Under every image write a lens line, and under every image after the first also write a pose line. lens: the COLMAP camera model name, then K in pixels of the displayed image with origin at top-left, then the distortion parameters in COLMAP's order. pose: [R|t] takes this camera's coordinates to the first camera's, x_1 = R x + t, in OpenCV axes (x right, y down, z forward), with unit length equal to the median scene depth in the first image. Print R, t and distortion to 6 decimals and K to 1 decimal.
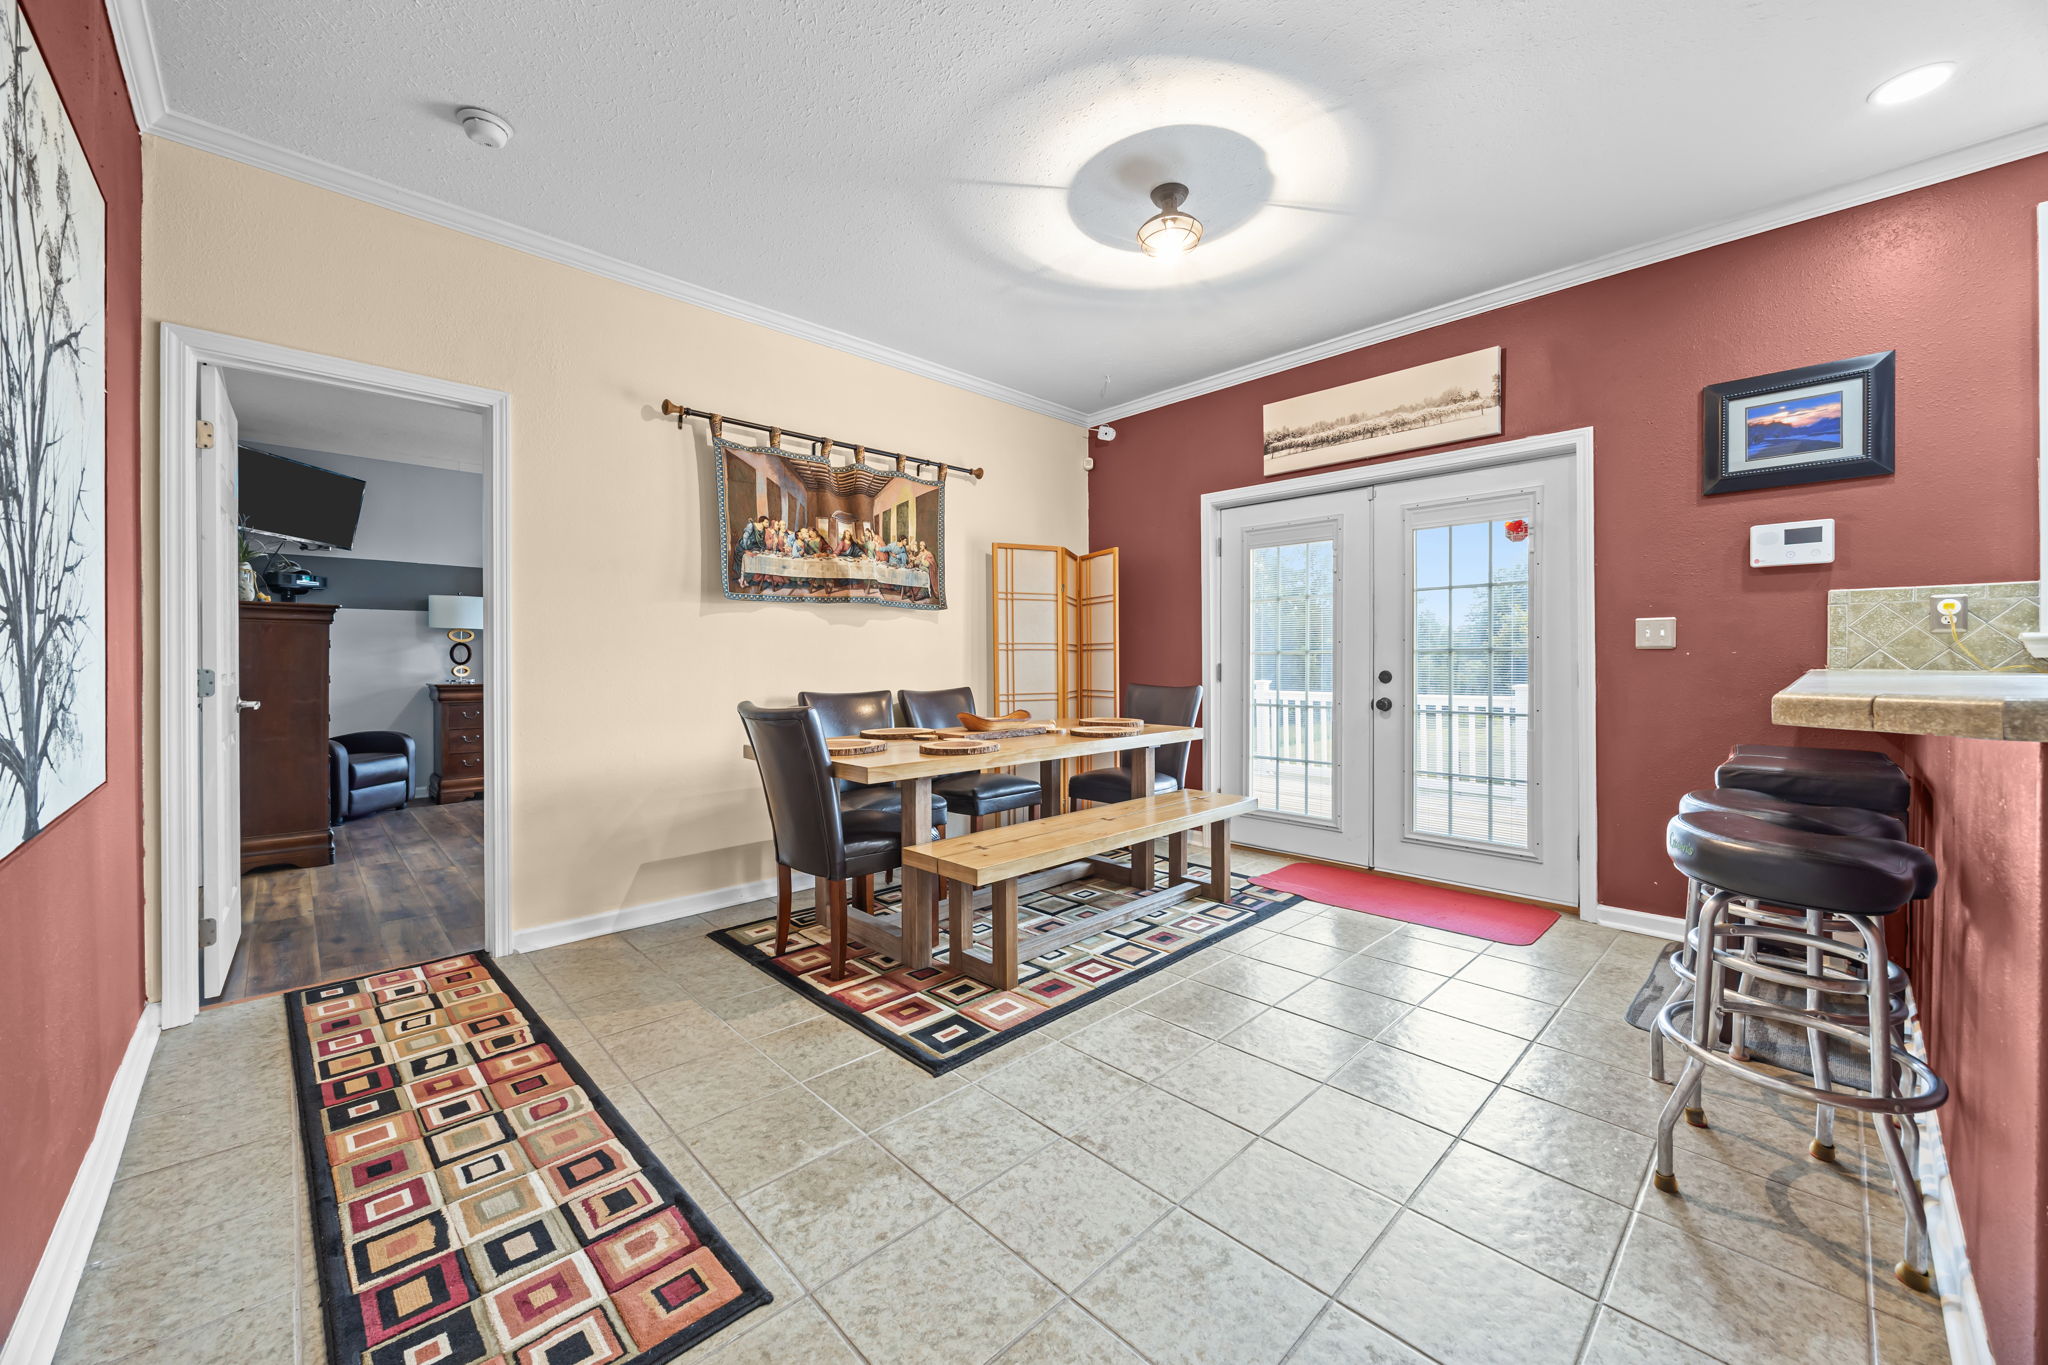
lens RADIAL K [[781.9, 0, 1024.6], [0, 781.9, 674.1], [0, 0, 1]] dist [0.000235, 0.000174]
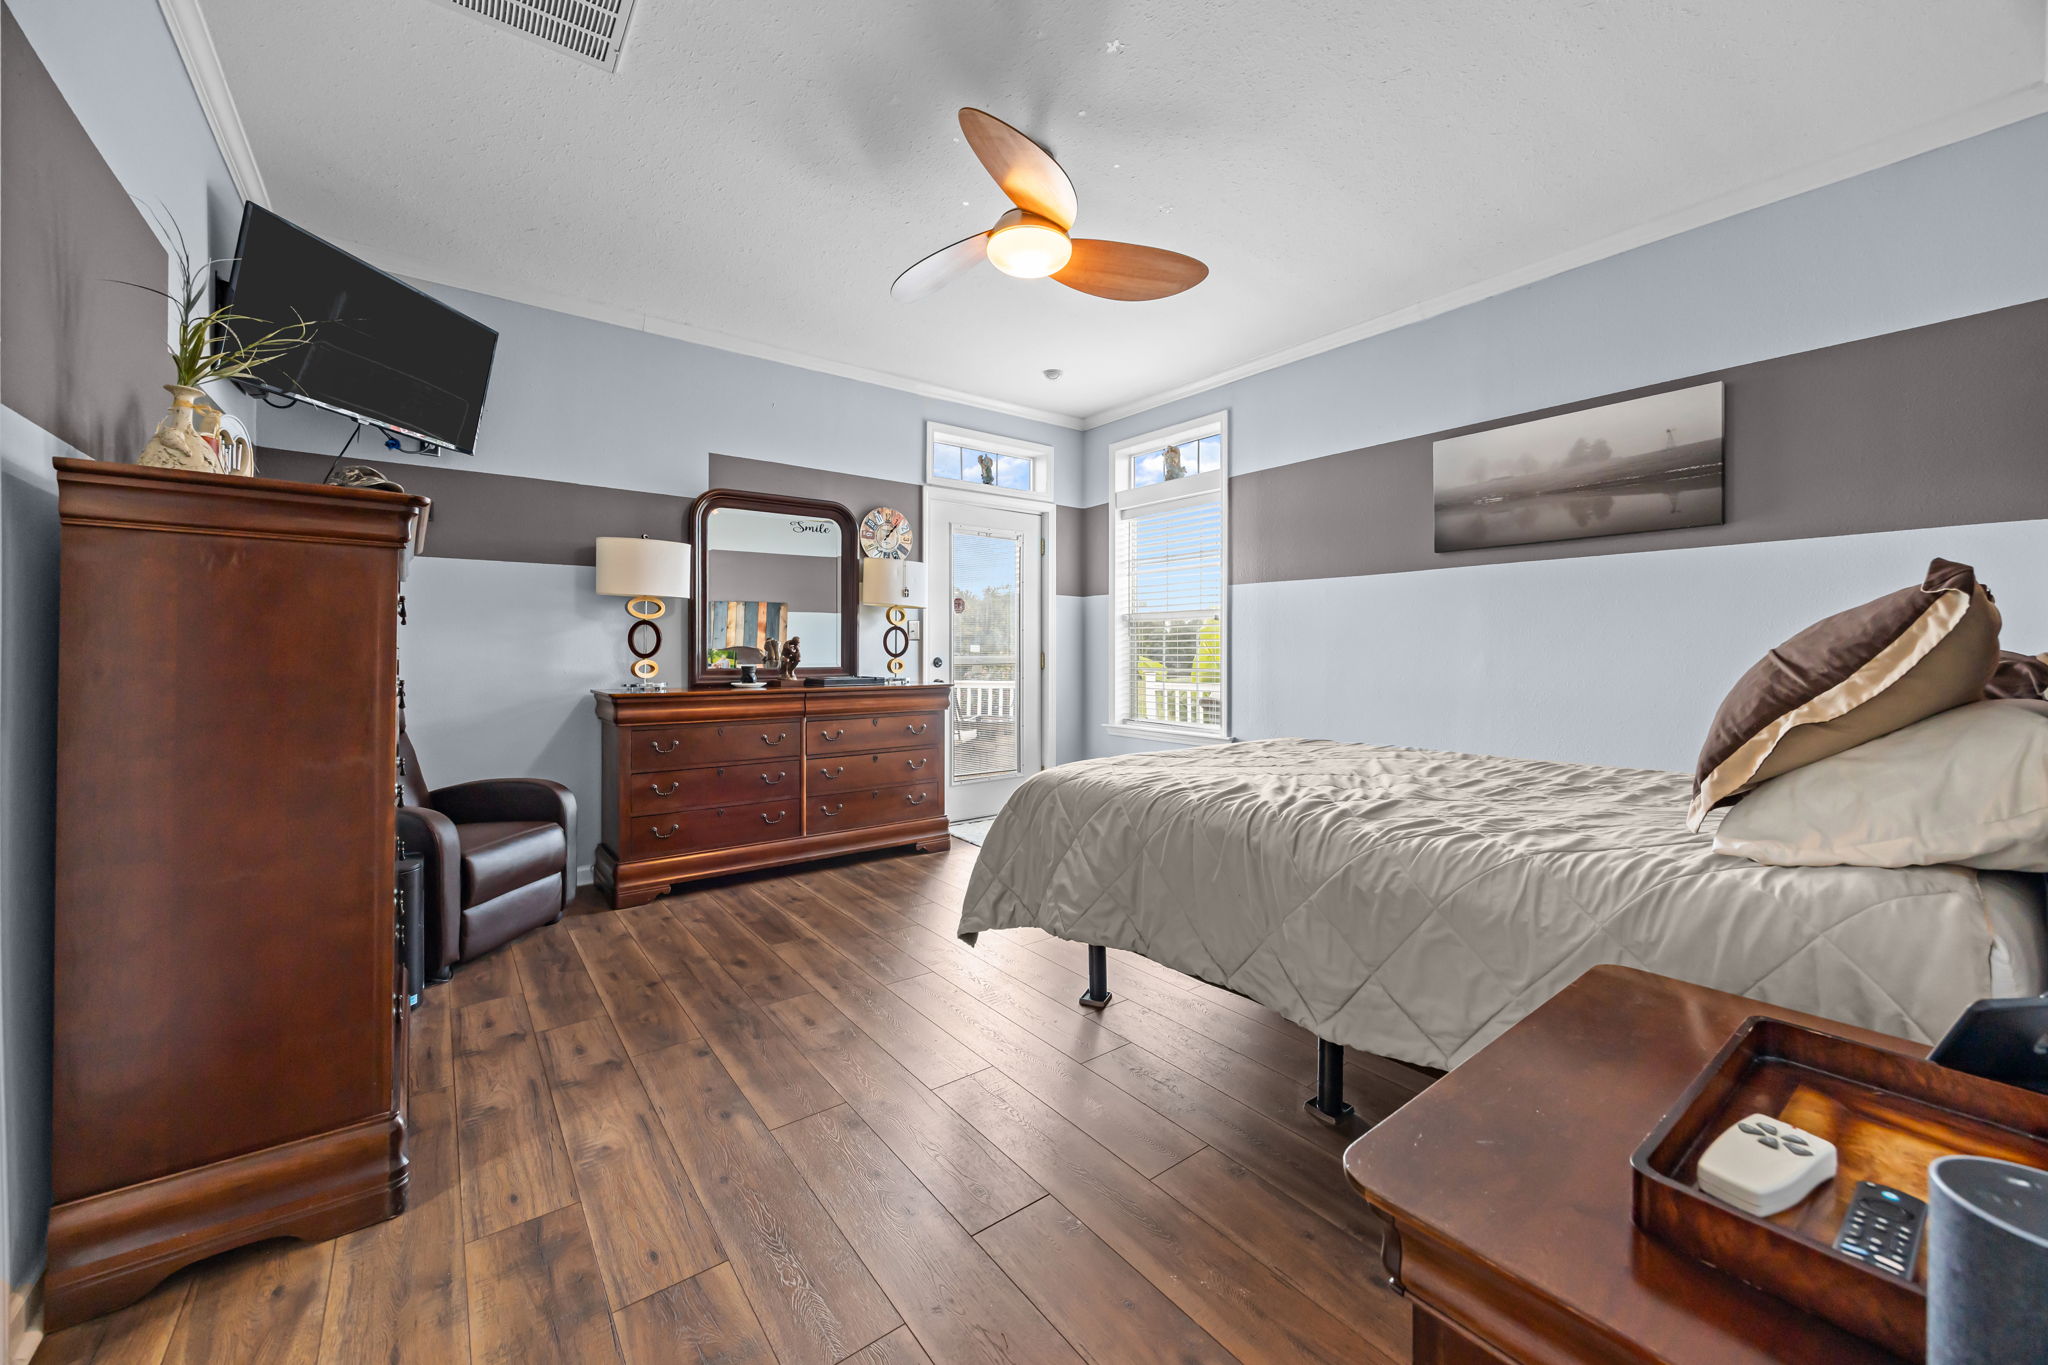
lens RADIAL K [[781.9, 0, 1026.0], [0, 781.9, 665.5], [0, 0, 1]] dist [0.000235, 0.000174]
pose [[0.993874, 0.004231, -0.110442, -0.596922], [-0.004491, 0.999988, -0.002101, -0.010468], [0.110432, 0.002585, 0.993880, 0.719870]]
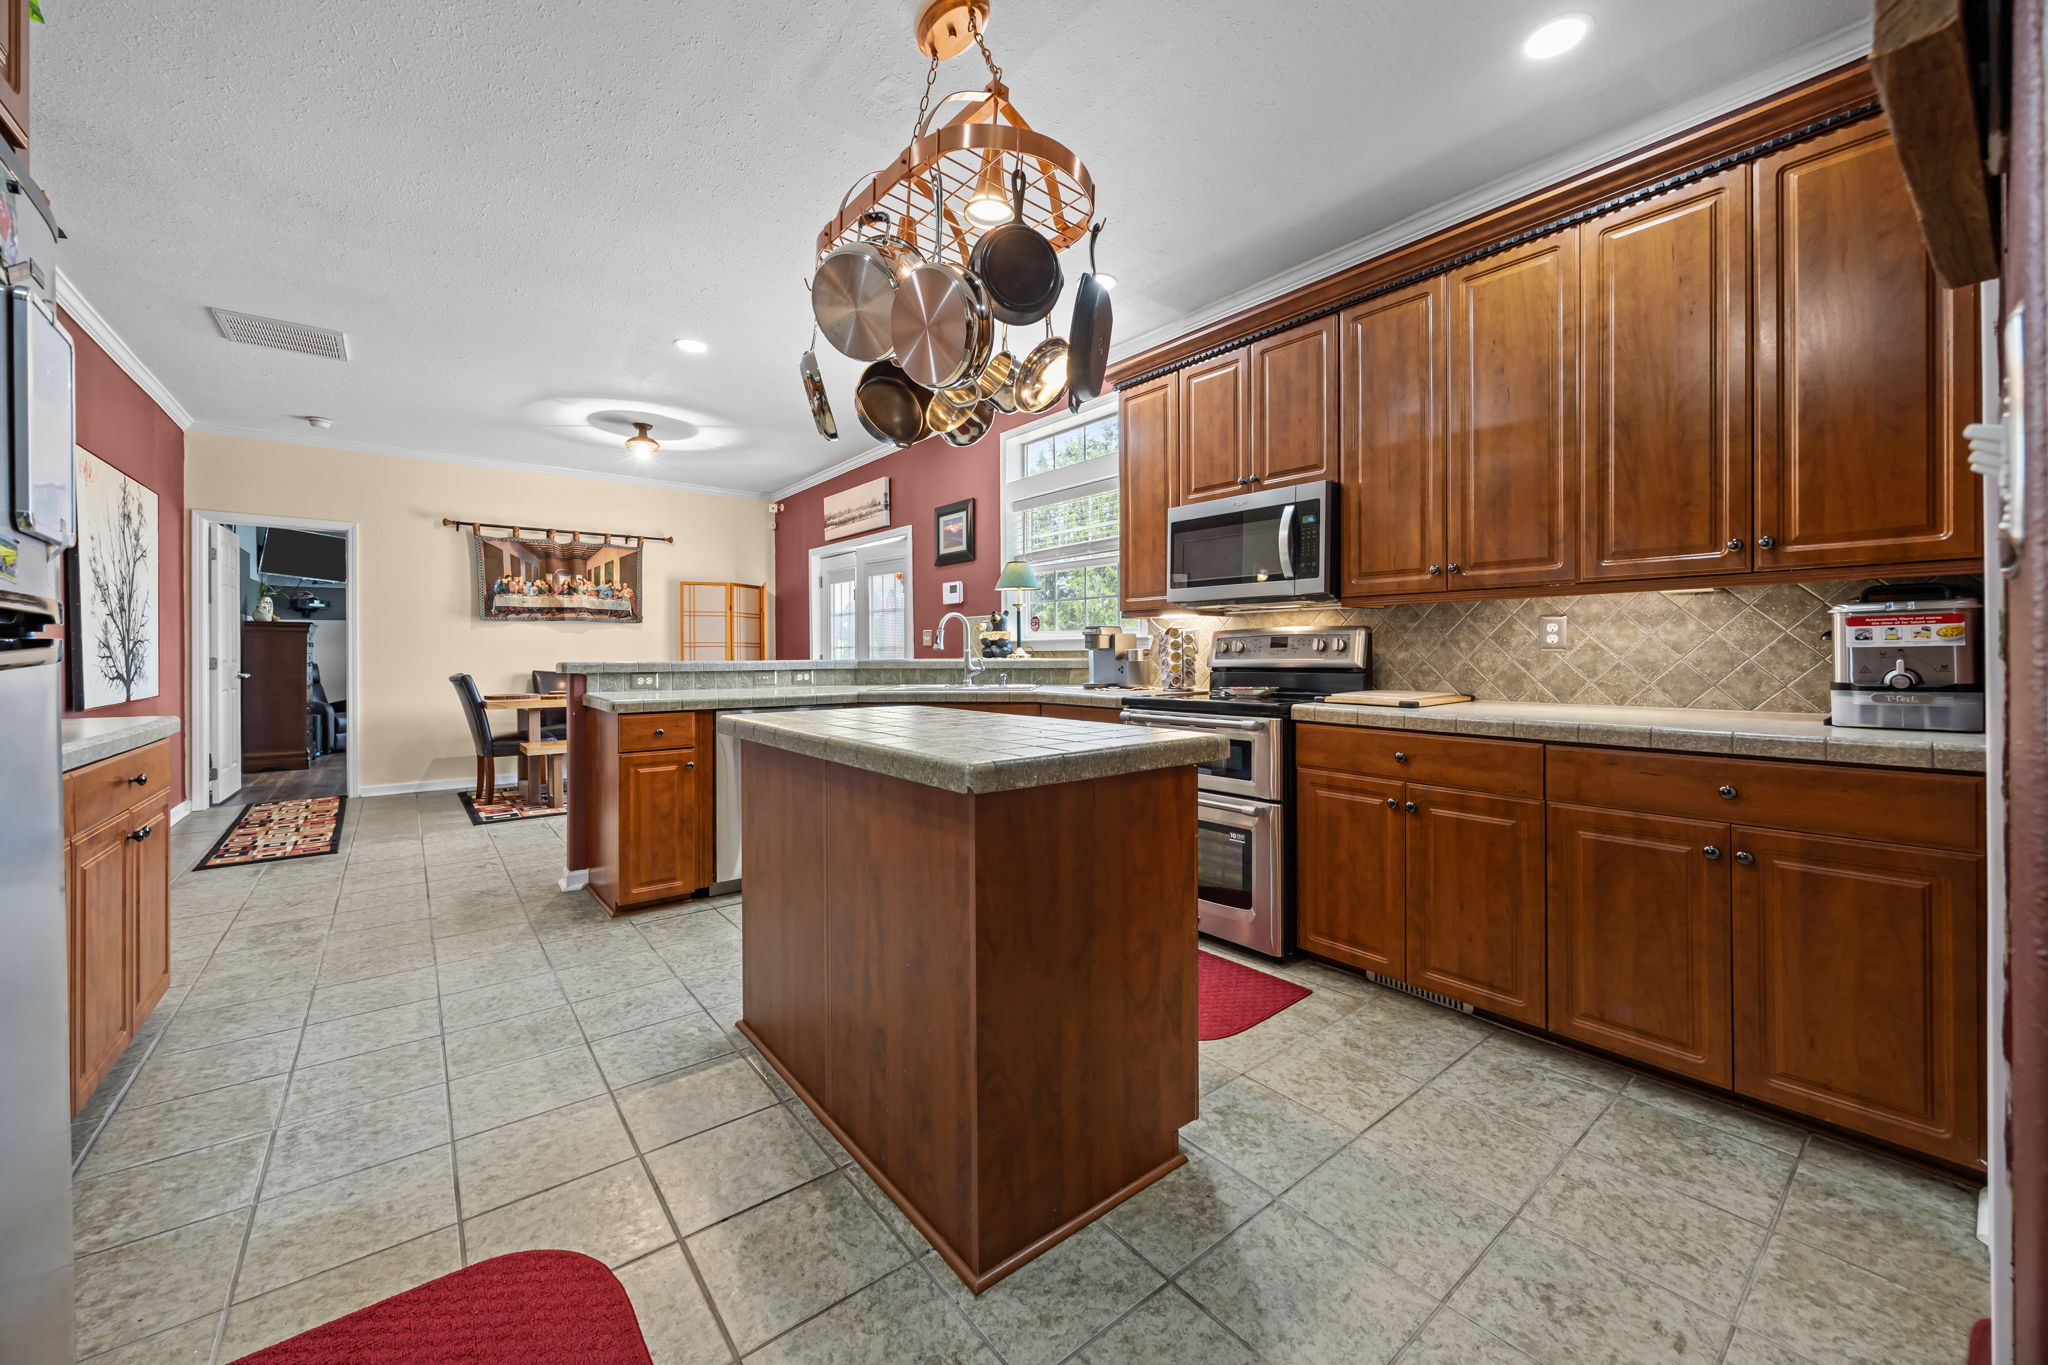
lens RADIAL K [[781.9, 0, 1020.8], [0, 781.9, 665.1], [0, 0, 1]] dist [0.000235, 0.000174]
pose [[0.996407, -0.001265, -0.084687, 0.912036], [0.001132, 0.999998, -0.001615, 0.013396], [0.084689, 0.001513, 0.996406, -0.653854]]
